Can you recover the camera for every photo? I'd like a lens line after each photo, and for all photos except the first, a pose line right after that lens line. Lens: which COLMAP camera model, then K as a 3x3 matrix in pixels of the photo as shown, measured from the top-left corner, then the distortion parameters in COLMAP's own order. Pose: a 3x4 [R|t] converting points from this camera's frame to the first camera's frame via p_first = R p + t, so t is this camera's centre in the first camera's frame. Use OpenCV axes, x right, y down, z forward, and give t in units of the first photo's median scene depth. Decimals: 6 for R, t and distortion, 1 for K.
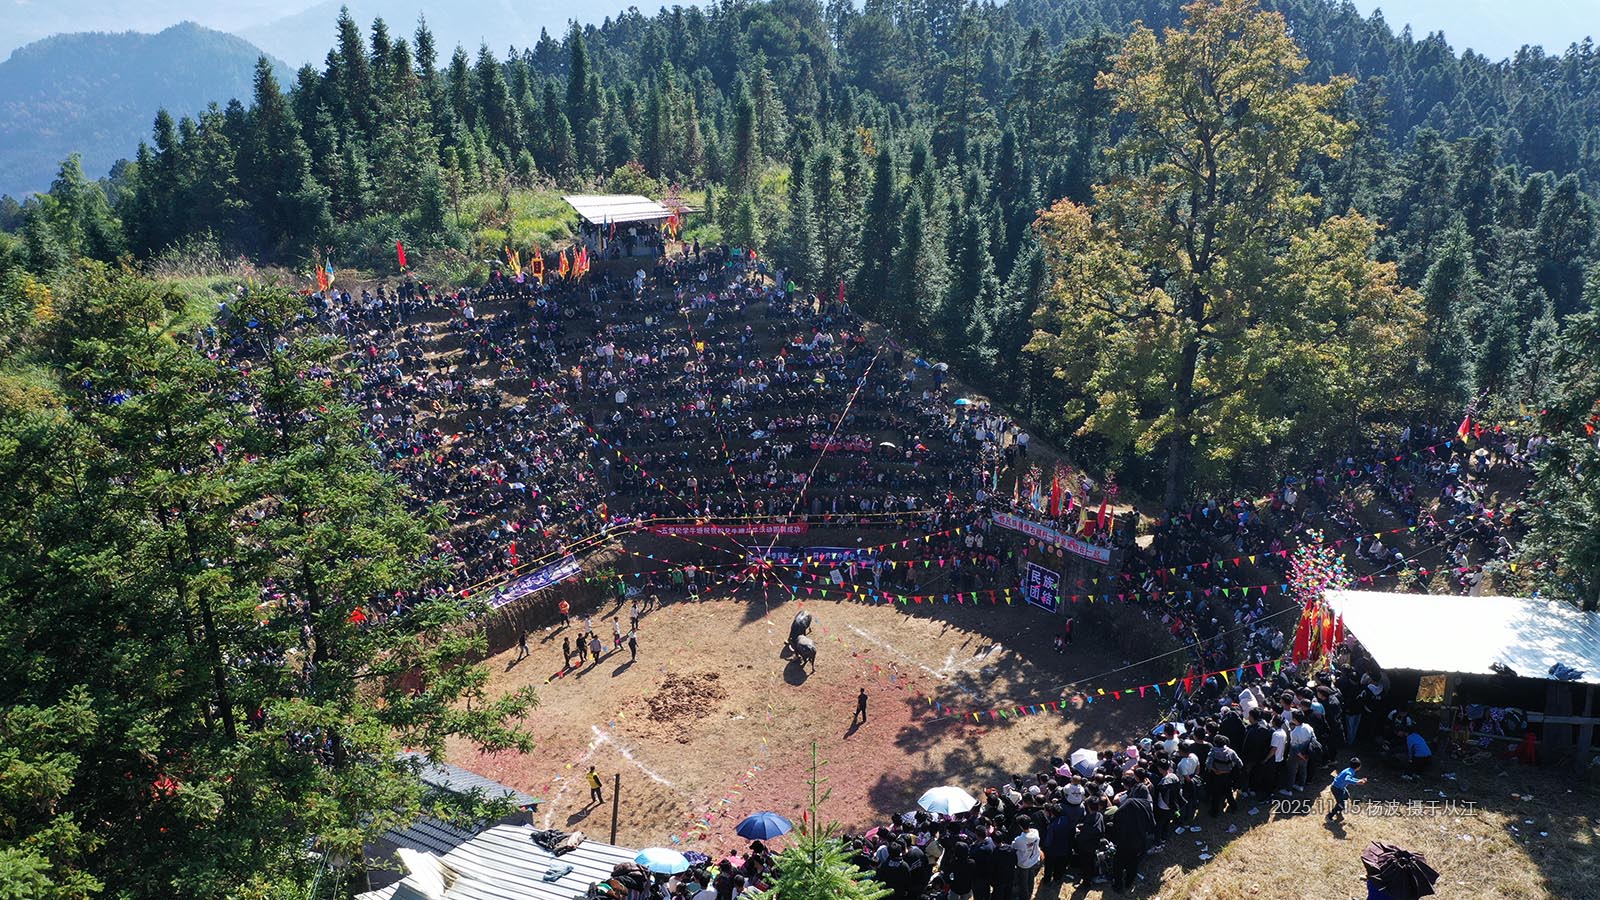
lens RADIAL K [[1336.7, 0, 827.7], [0, 1336.7, 539.9], [0, 0, 1]] dist [0.006044, 0.005159]
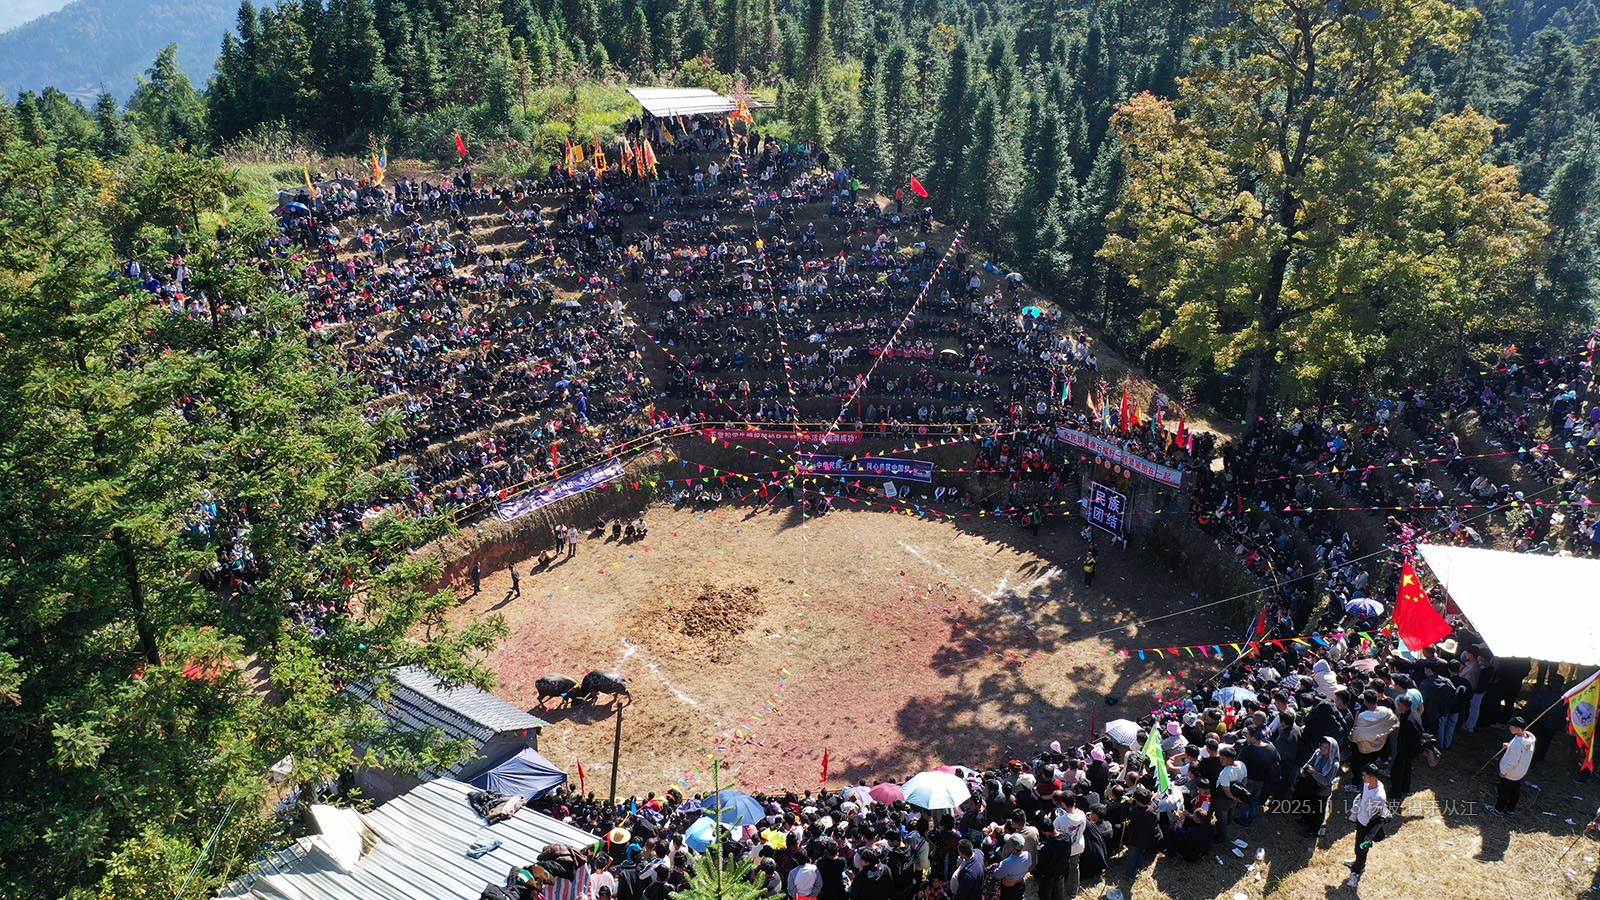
lens RADIAL K [[1301.9, 0, 802.8], [0, 1301.9, 457.4], [0, 0, 1]] dist [0.006768, 0.003179]
pose [[0.995797, 0.034786, -0.084720, 0.021640], [-0.033606, 0.999318, 0.015322, -0.006942], [0.085195, -0.012410, 0.996287, 0.064419]]
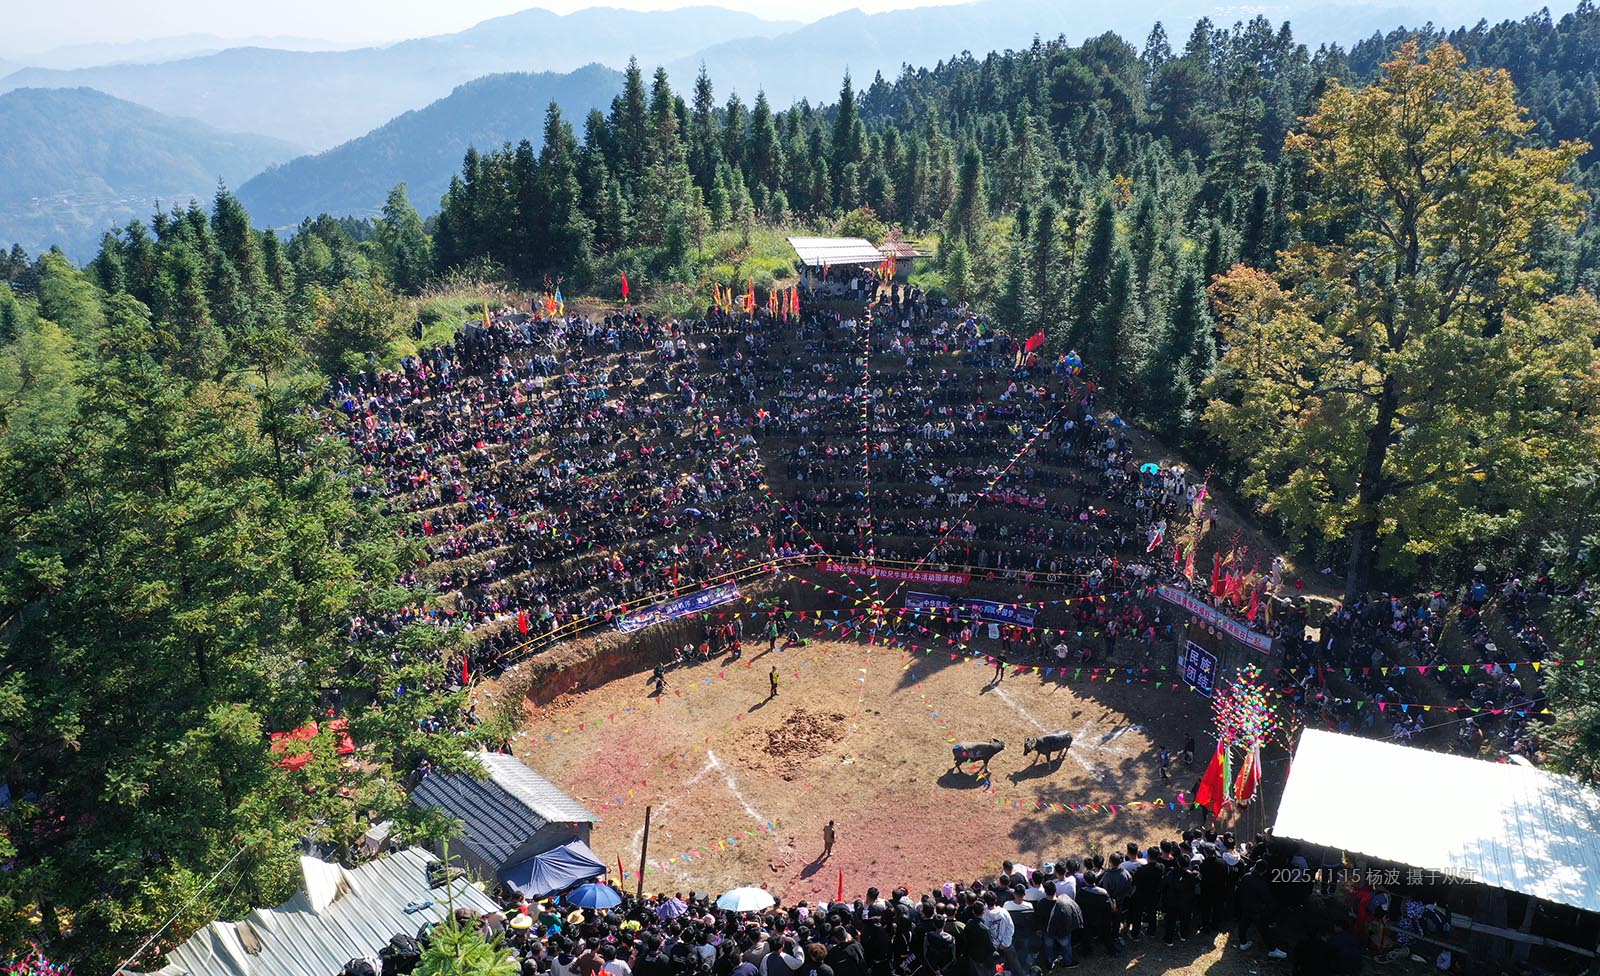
lens RADIAL K [[1304.5, 0, 795.7], [0, 1304.5, 526.2], [0, 0, 1]] dist [0.007098, 0.000232]
pose [[0.959859, 0.095265, -0.263809, 0.108714], [-0.102595, 0.994623, -0.014115, -0.020495], [0.261046, 0.040614, 0.964472, 0.029479]]
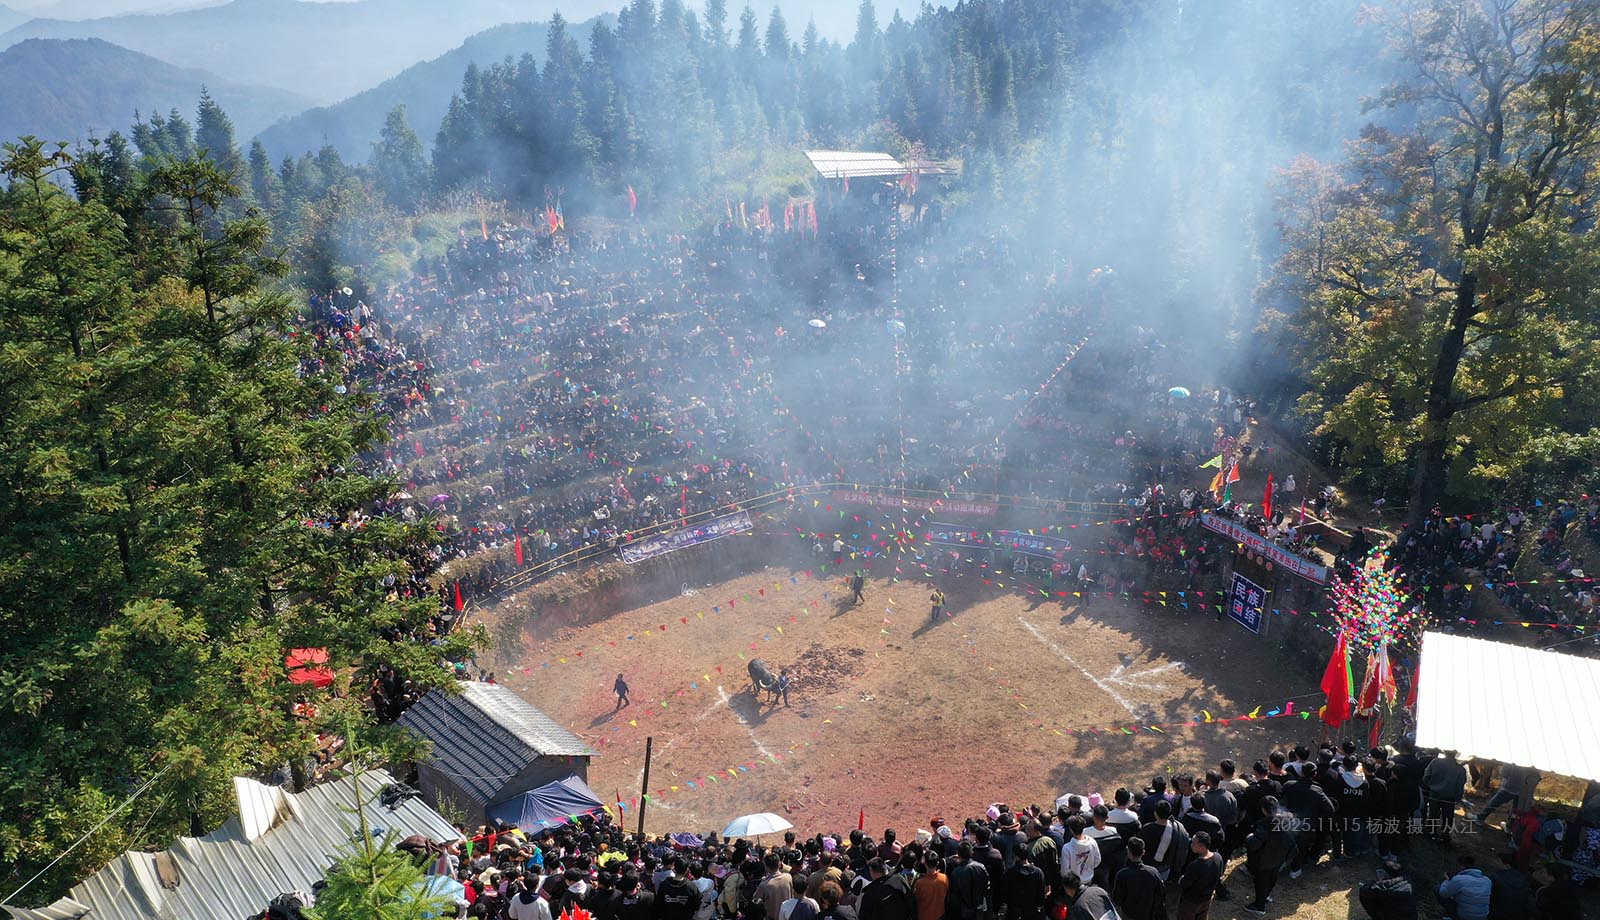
lens RADIAL K [[1301.6, 0, 794.6], [0, 1301.6, 528.6], [0, 0, 1]] dist [0.007481, 0.002165]
pose [[0.956451, 0.107692, -0.271299, 0.093666], [-0.106335, 0.994134, 0.019743, 0.001551], [0.271834, 0.009966, 0.962293, 0.086977]]
